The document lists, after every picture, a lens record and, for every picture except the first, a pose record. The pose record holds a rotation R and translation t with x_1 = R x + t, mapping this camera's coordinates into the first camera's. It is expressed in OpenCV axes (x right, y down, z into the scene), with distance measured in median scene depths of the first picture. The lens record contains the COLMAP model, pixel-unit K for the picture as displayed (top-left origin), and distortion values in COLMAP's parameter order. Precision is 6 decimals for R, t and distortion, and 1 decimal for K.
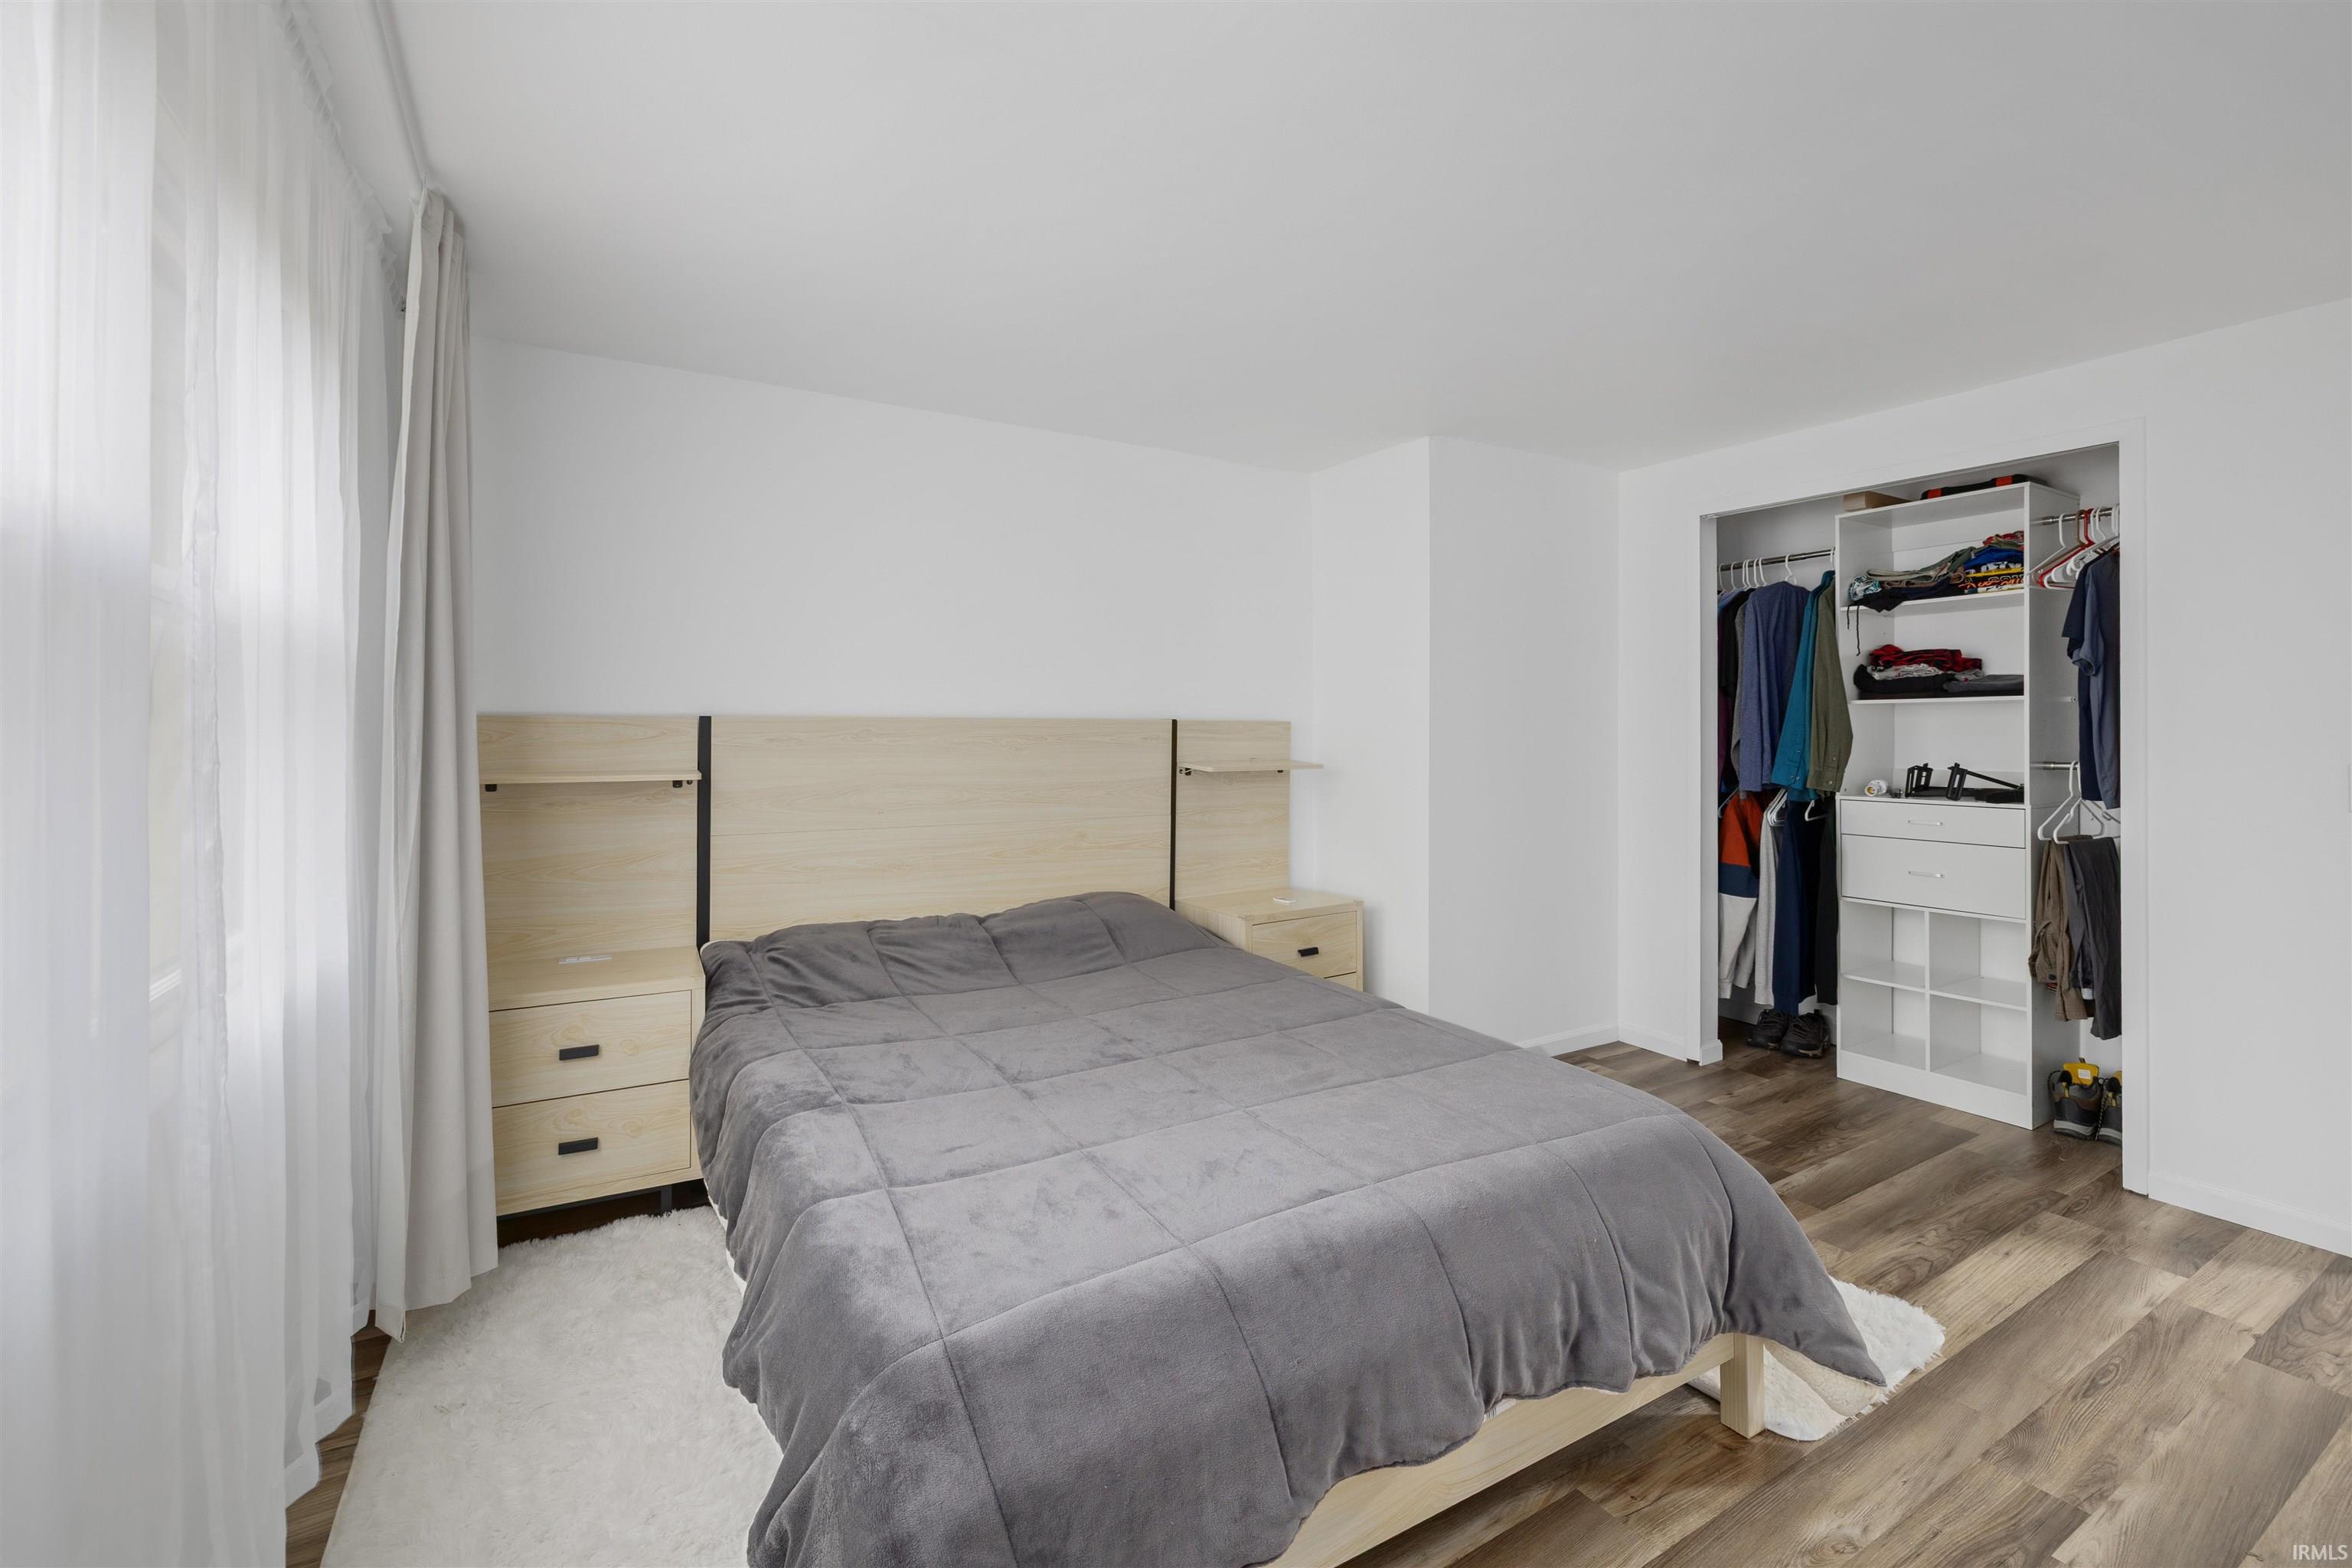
lens RADIAL K [[995.2, 0, 1167.2], [0, 995.2, 742.0], [0, 0, 1]] dist [0.000990, 0.000160]
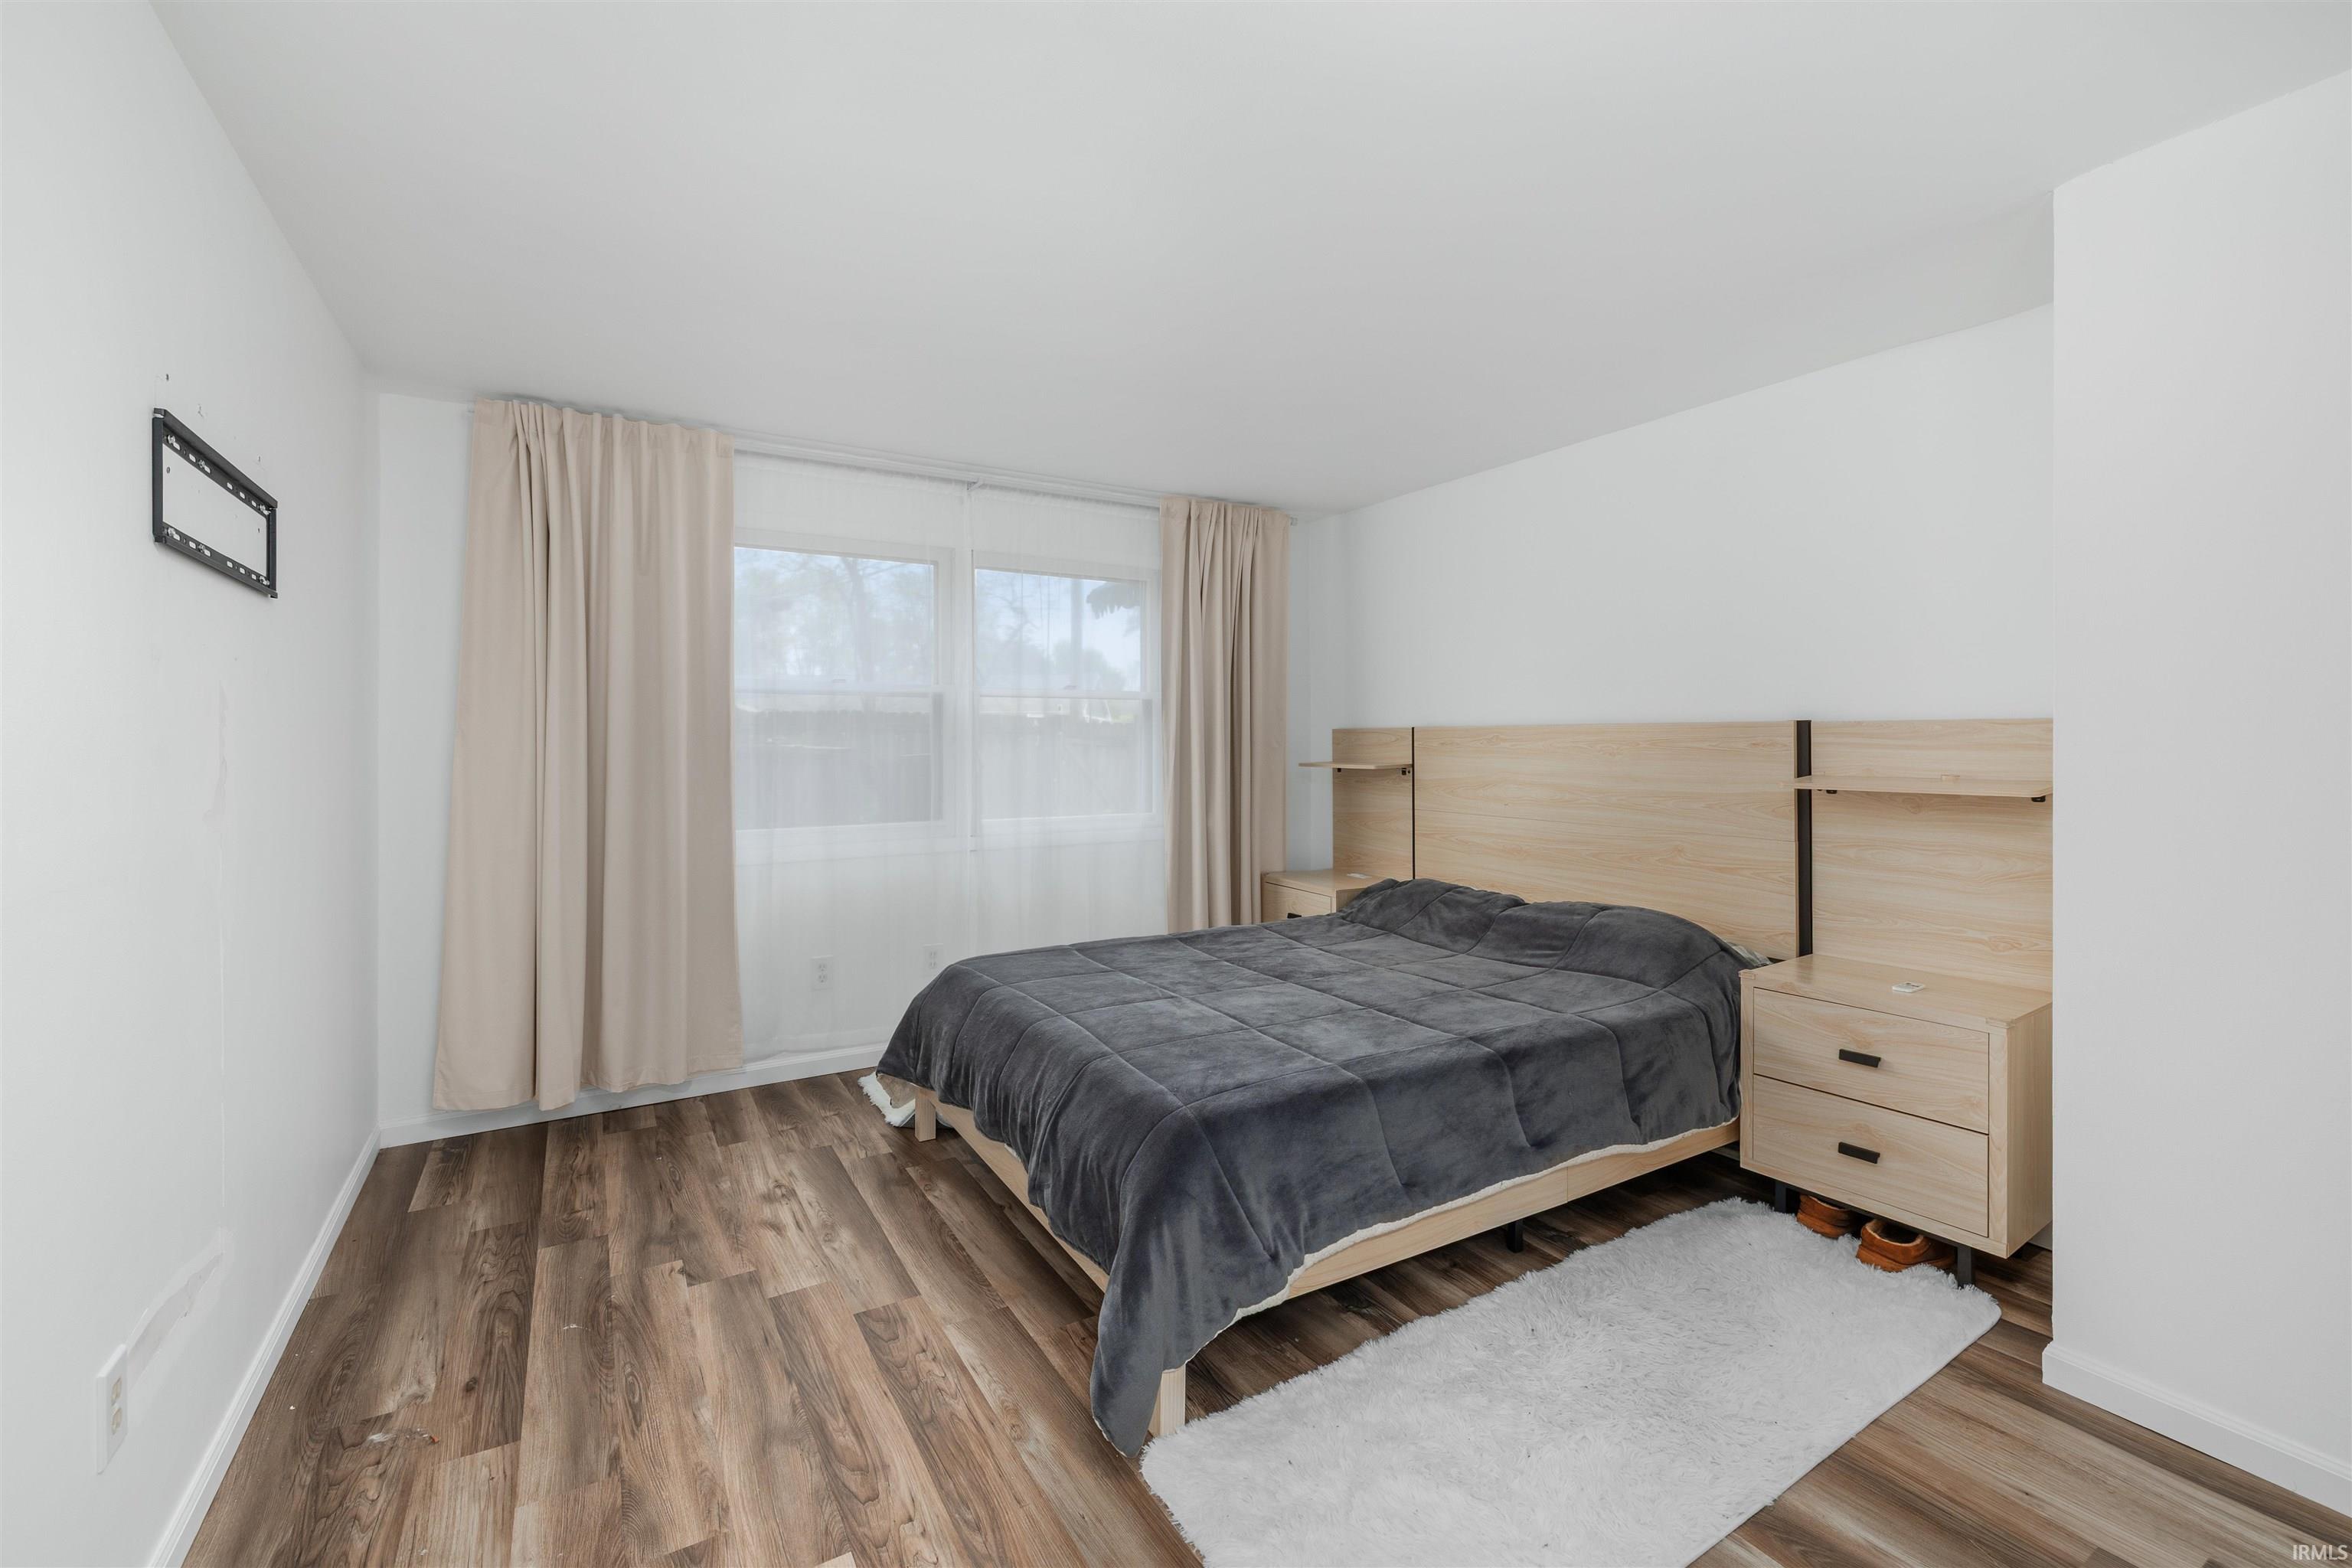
lens RADIAL K [[995.2, 0, 1167.2], [0, 995.2, 742.0], [0, 0, 1]] dist [0.000990, 0.000160]
pose [[-0.003551, 0.004079, -0.999985, 0.830597], [0.000511, 0.999992, 0.004077, -0.009885], [0.999994, -0.000497, -0.003553, 0.527187]]
